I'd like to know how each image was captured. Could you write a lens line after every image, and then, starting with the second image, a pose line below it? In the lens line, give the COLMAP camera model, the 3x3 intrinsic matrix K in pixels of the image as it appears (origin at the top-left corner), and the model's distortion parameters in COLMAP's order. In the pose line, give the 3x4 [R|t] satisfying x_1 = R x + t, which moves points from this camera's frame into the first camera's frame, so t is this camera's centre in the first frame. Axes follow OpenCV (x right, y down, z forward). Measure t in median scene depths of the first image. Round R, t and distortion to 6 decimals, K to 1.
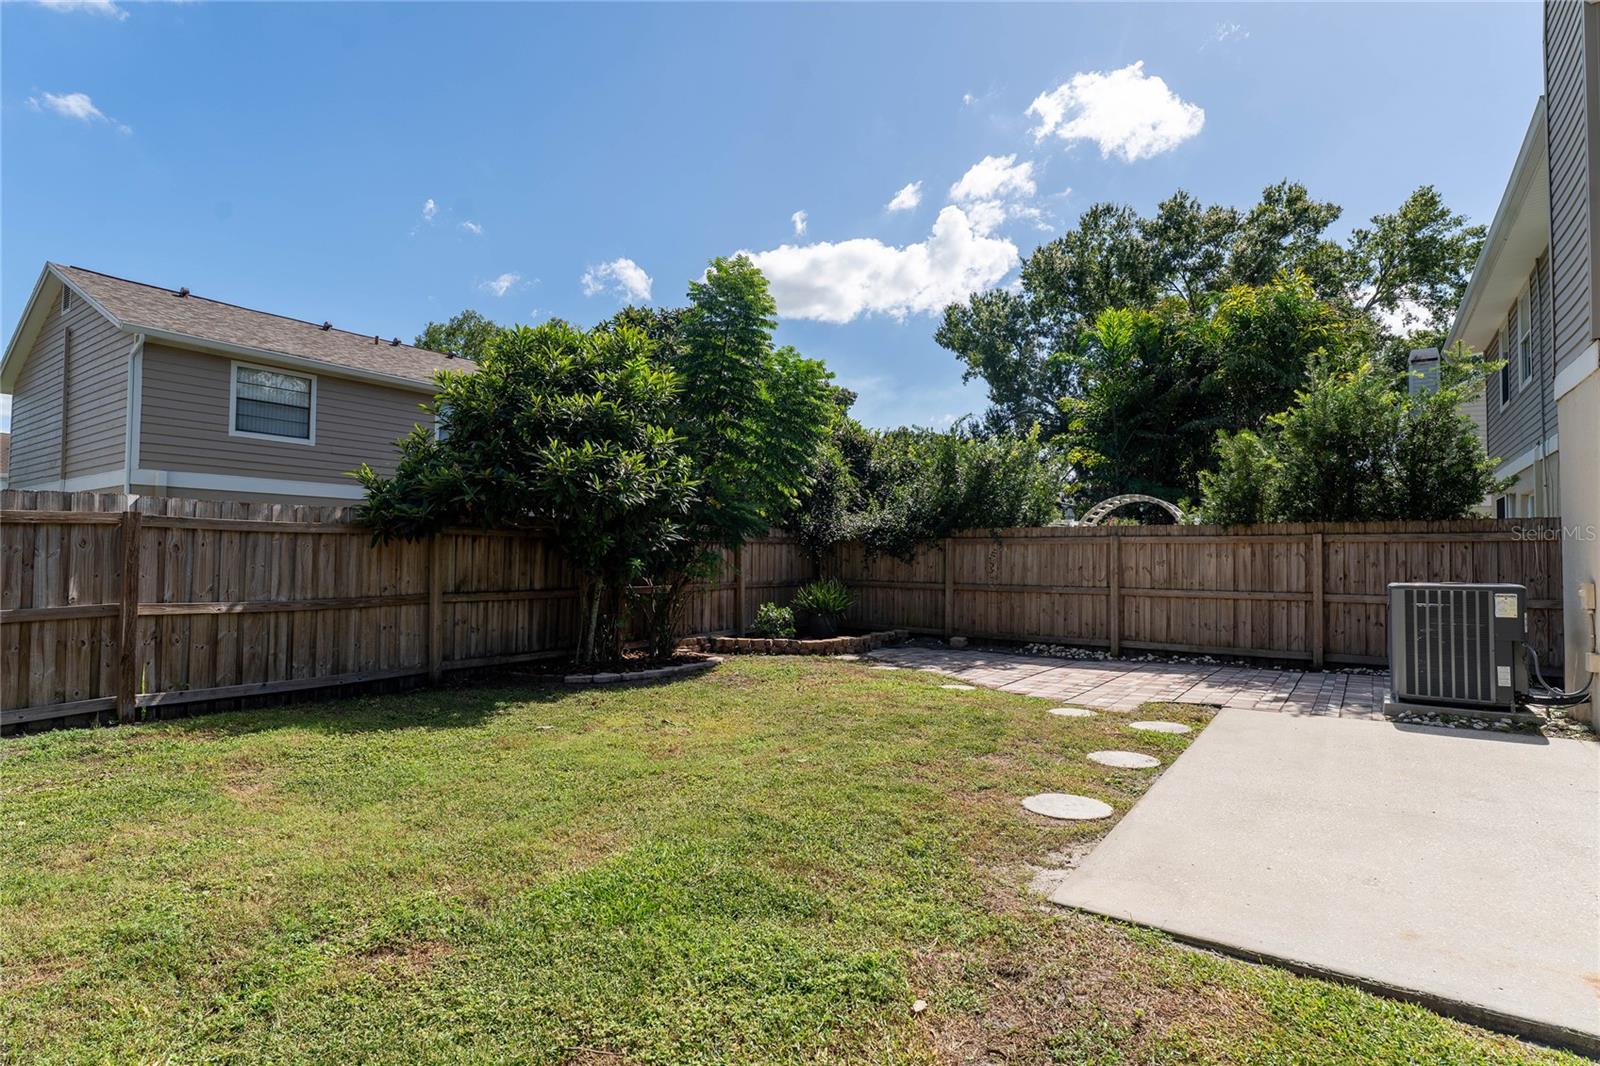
lens RADIAL K [[799.2, 0, 787.8], [0, 799.2, 530.9], [0, 0, 1]] dist [0.003469, 0.001647]
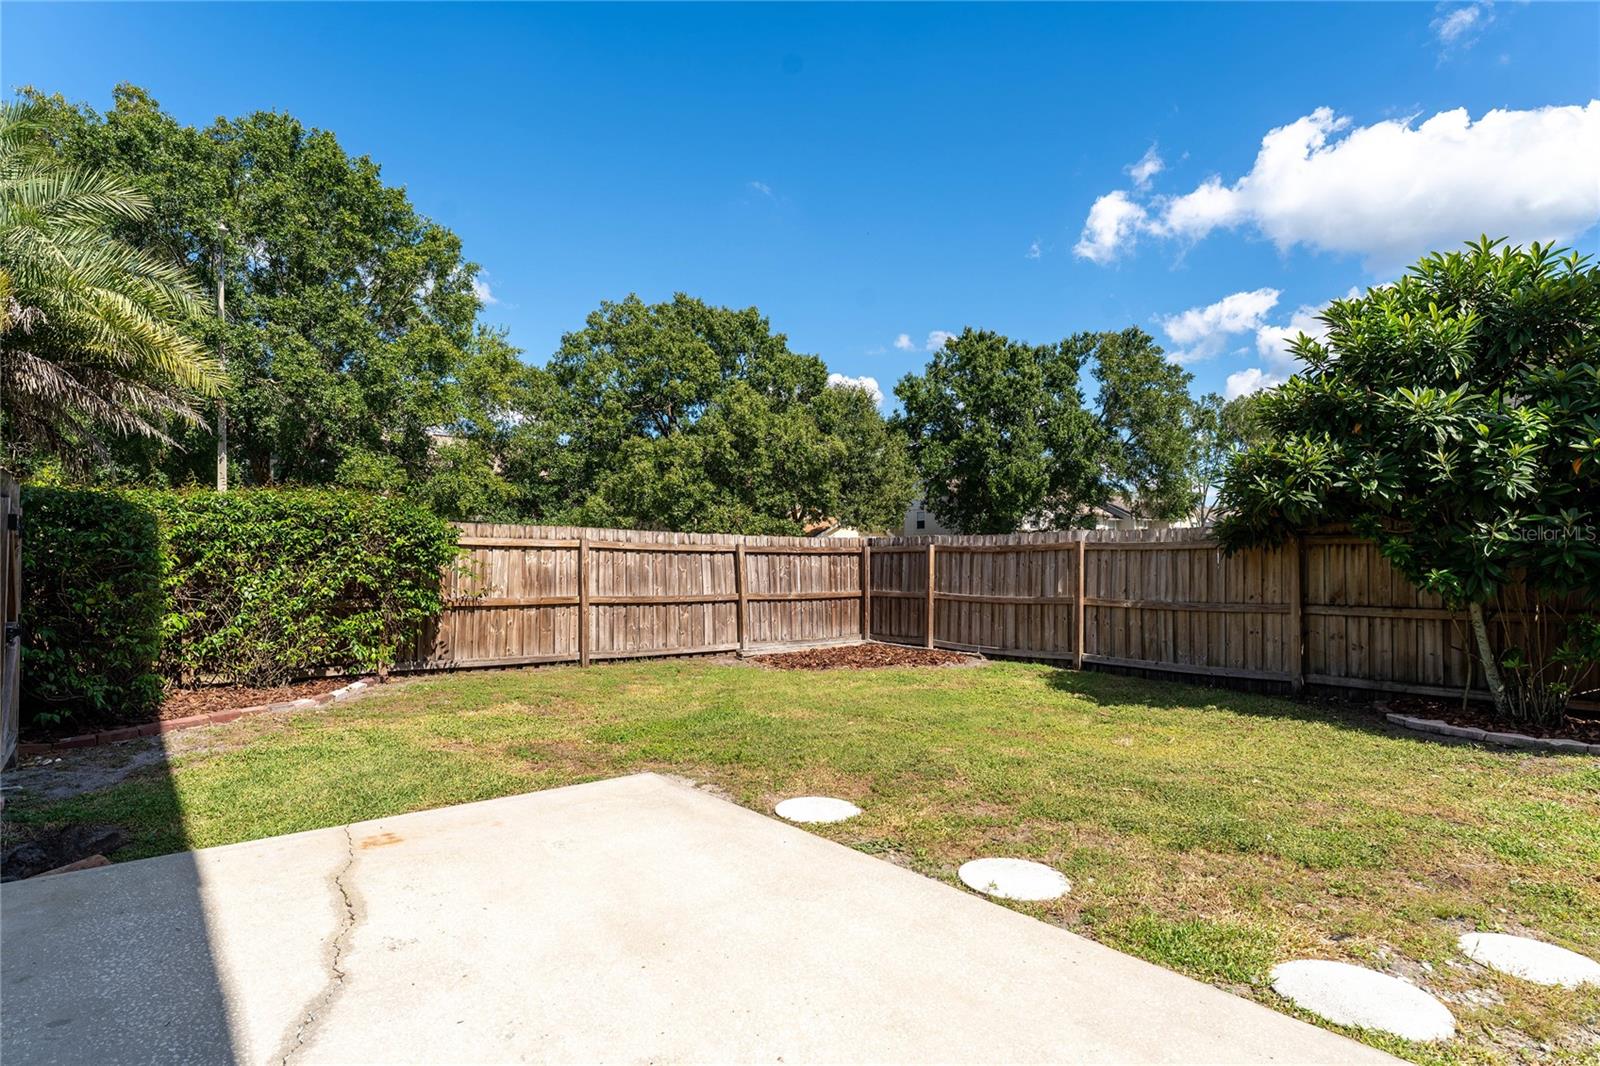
lens RADIAL K [[799.2, 0, 790.8], [0, 799.2, 531.5], [0, 0, 1]] dist [0.003469, 0.001647]
pose [[-0.276554, -0.052765, -0.959549, 0.778987], [0.029842, 0.997538, -0.063454, 0.035285], [0.960535, -0.046184, -0.274299, 0.736626]]
